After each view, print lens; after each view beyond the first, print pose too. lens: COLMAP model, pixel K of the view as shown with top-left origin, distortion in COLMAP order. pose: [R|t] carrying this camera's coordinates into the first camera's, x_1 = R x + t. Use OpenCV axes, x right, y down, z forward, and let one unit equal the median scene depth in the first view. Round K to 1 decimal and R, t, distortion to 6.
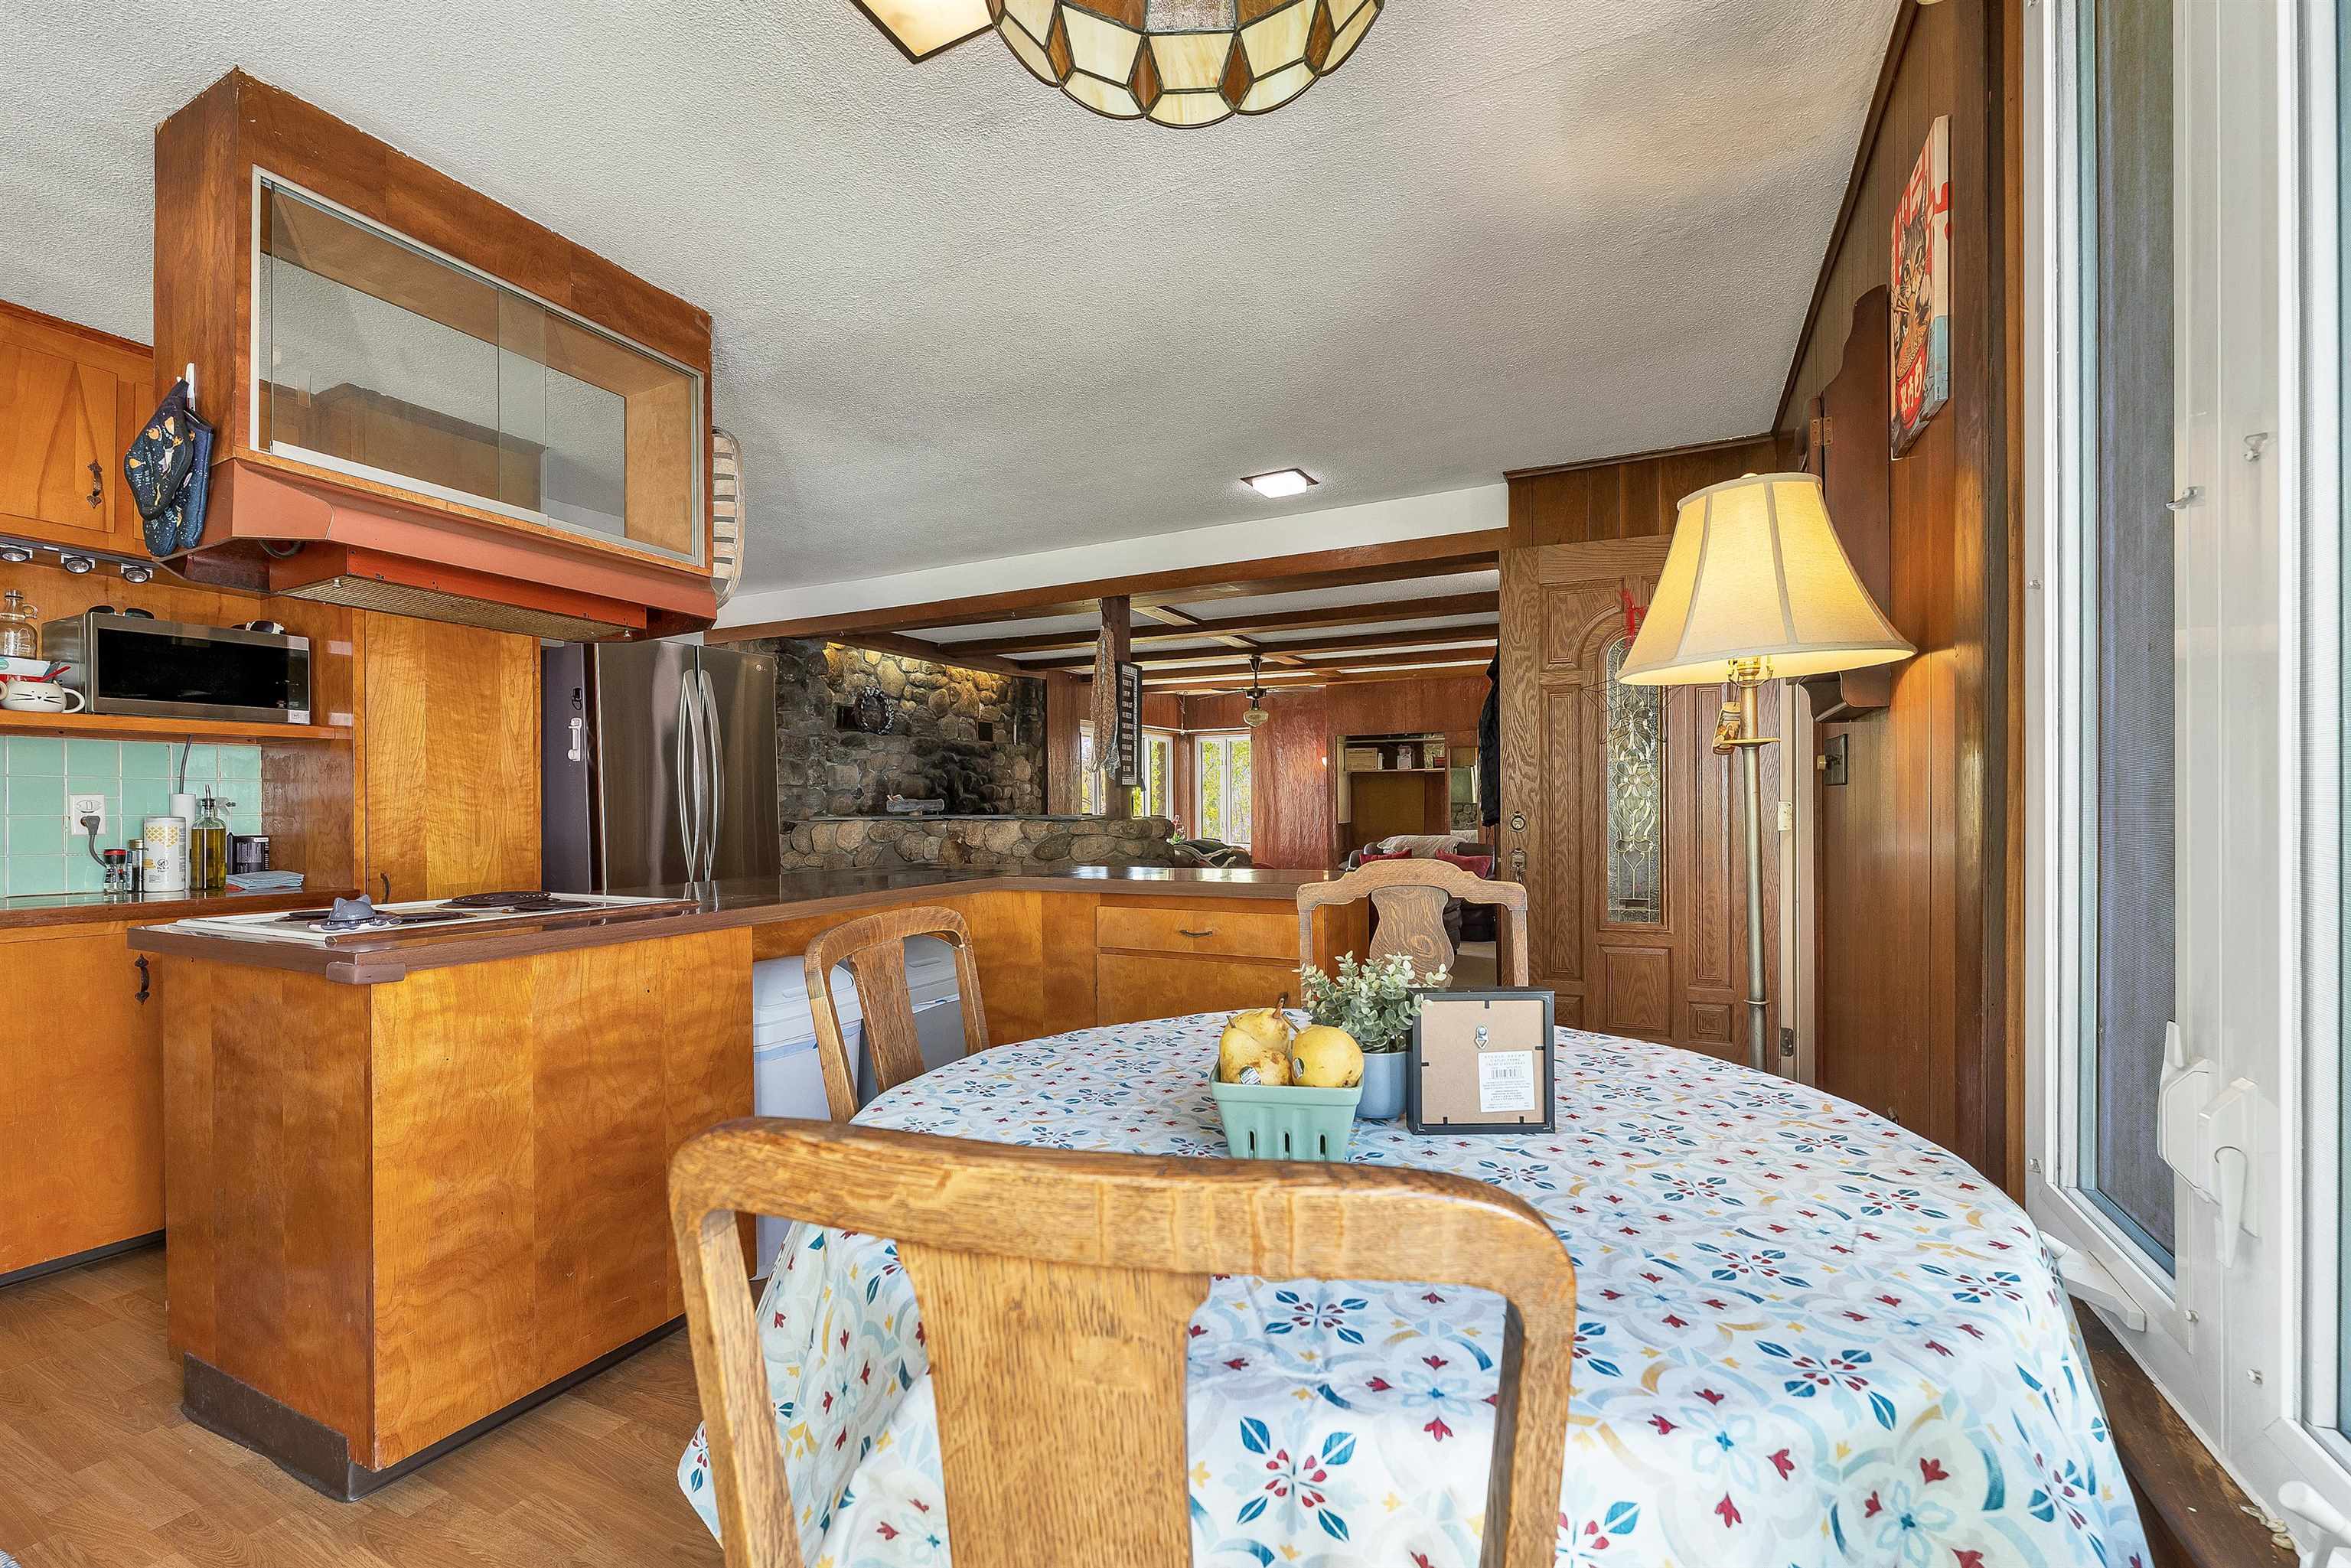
lens RADIAL K [[1001.1, 0, 1185.2], [0, 1001.1, 801.8], [0, 0, 1]] dist [0.001007, -0.000297]
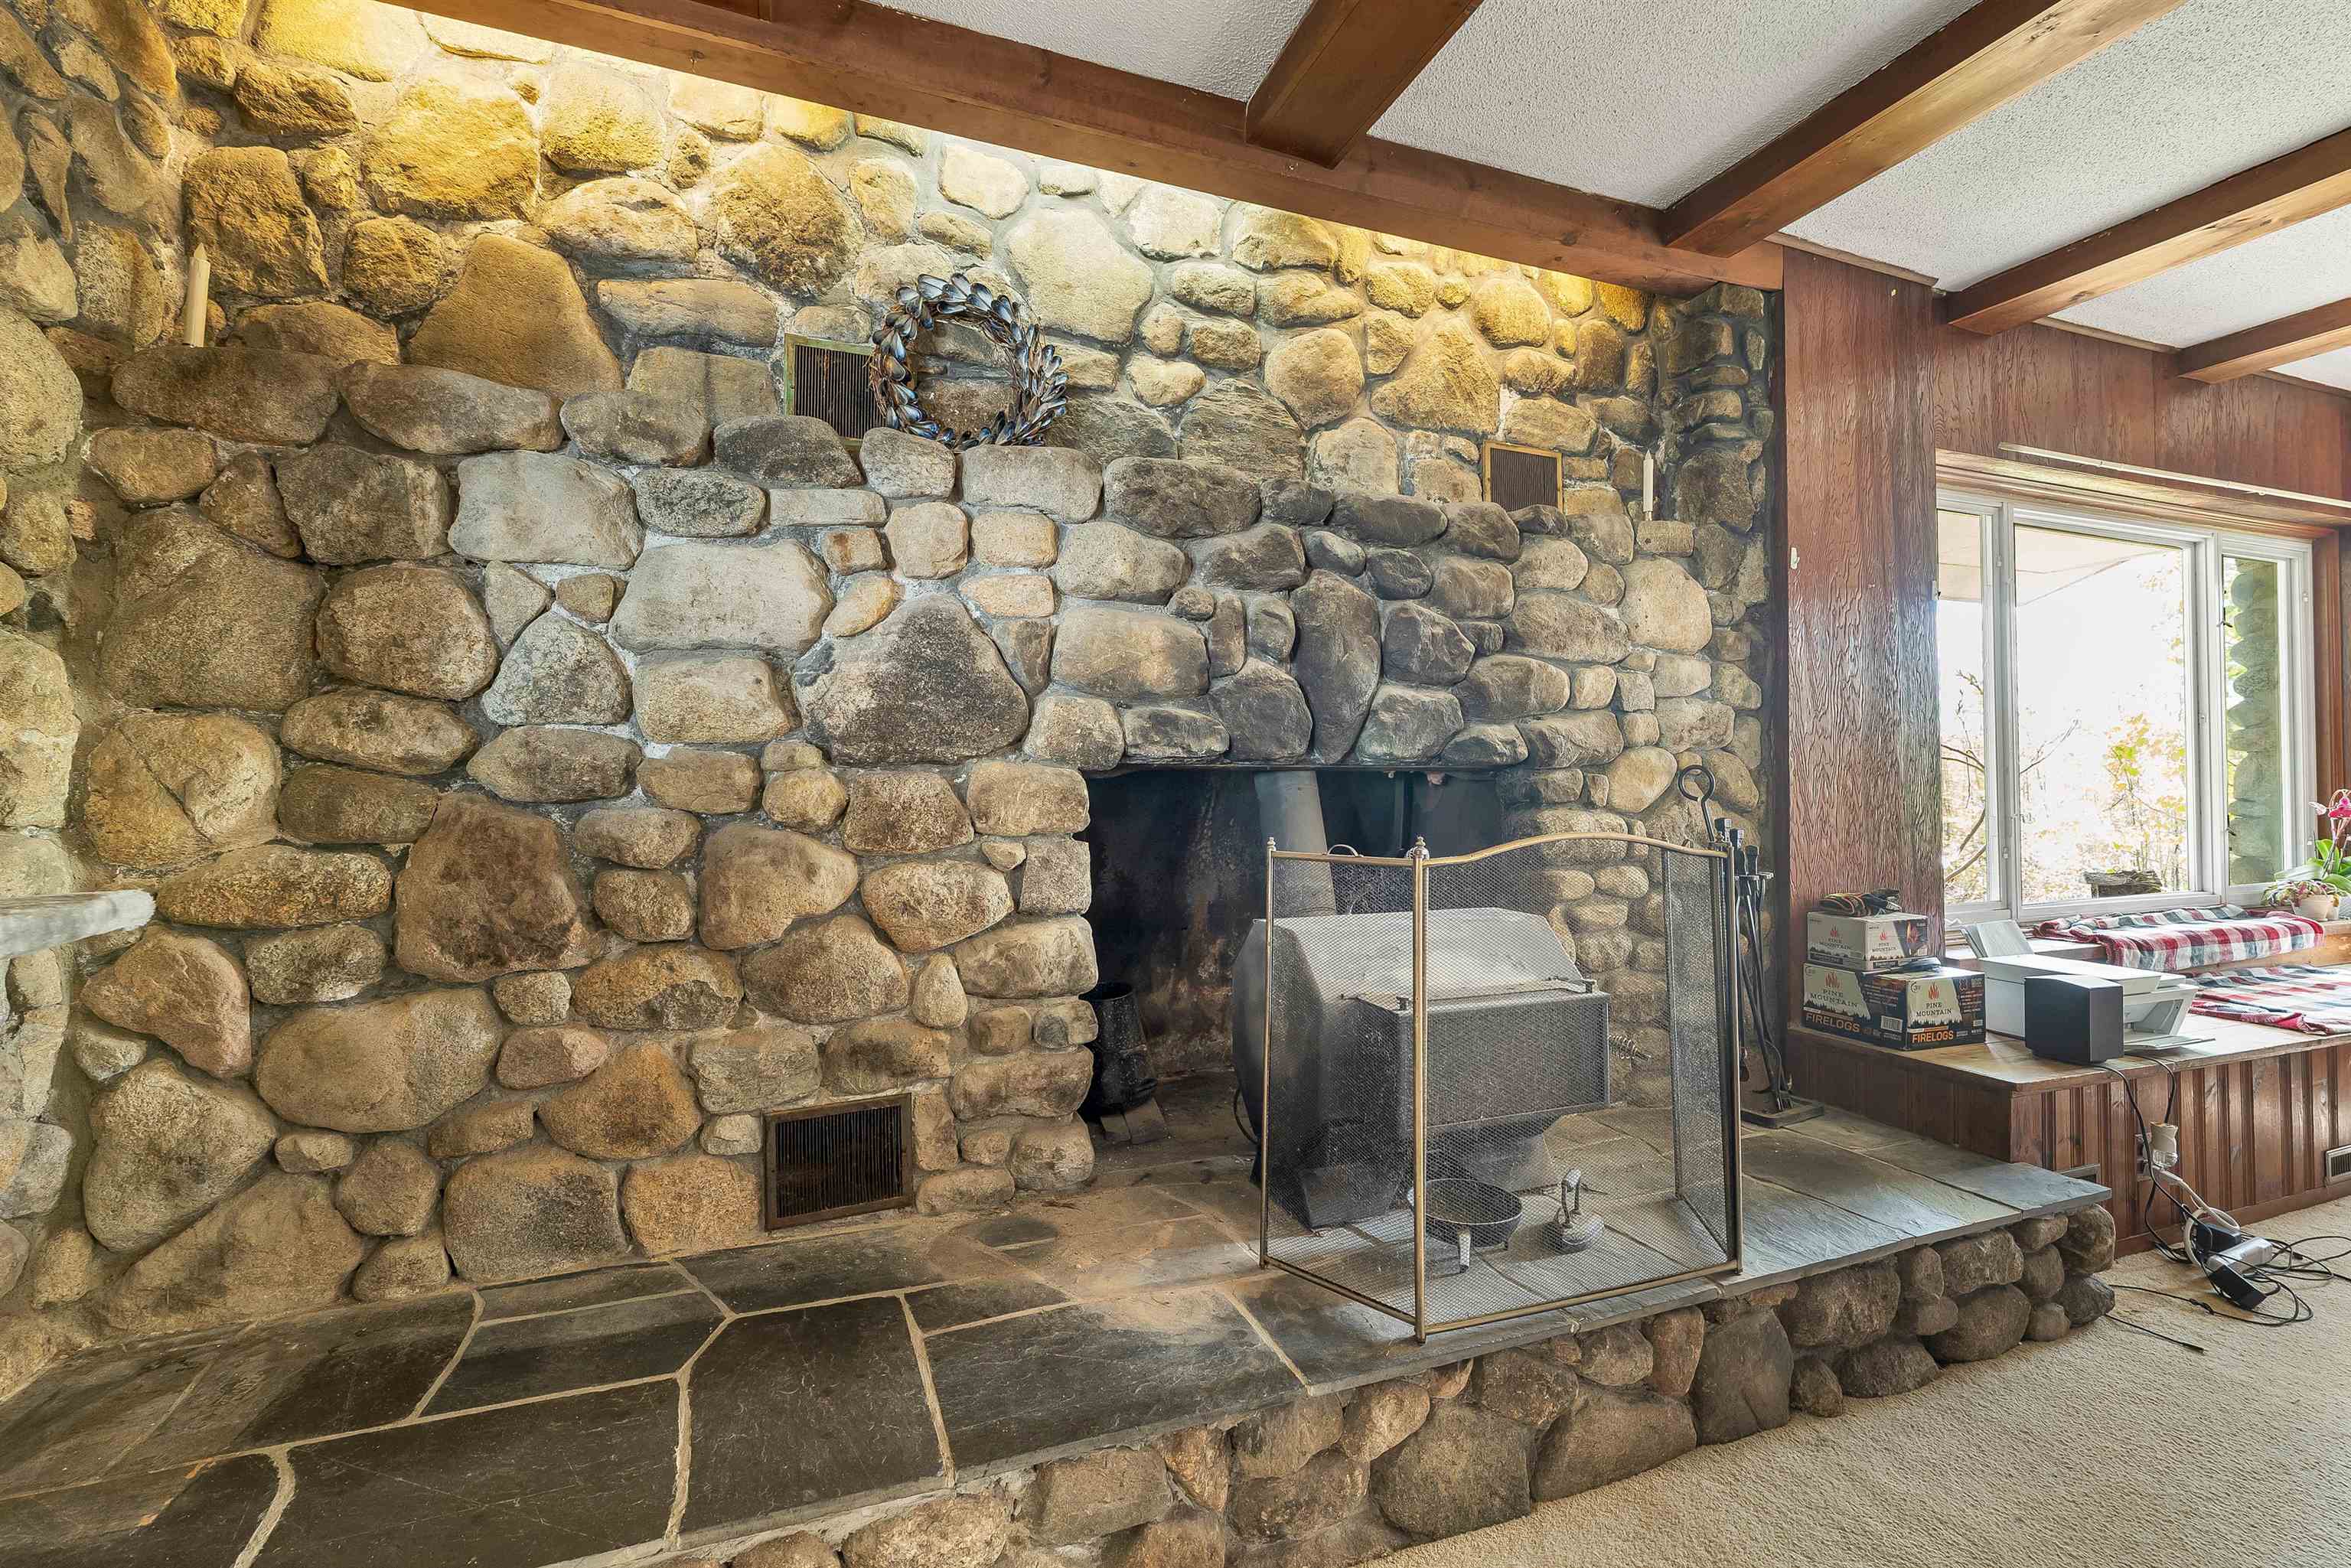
lens RADIAL K [[1001.1, 0, 1168.2], [0, 1001.1, 767.3], [0, 0, 1]] dist [0.001007, -0.000297]
pose [[0.718617, -0.002194, -0.695403, -0.073339], [-0.007093, 0.999920, -0.010485, 0.016569], [0.695370, 0.012467, 0.718544, 0.741461]]
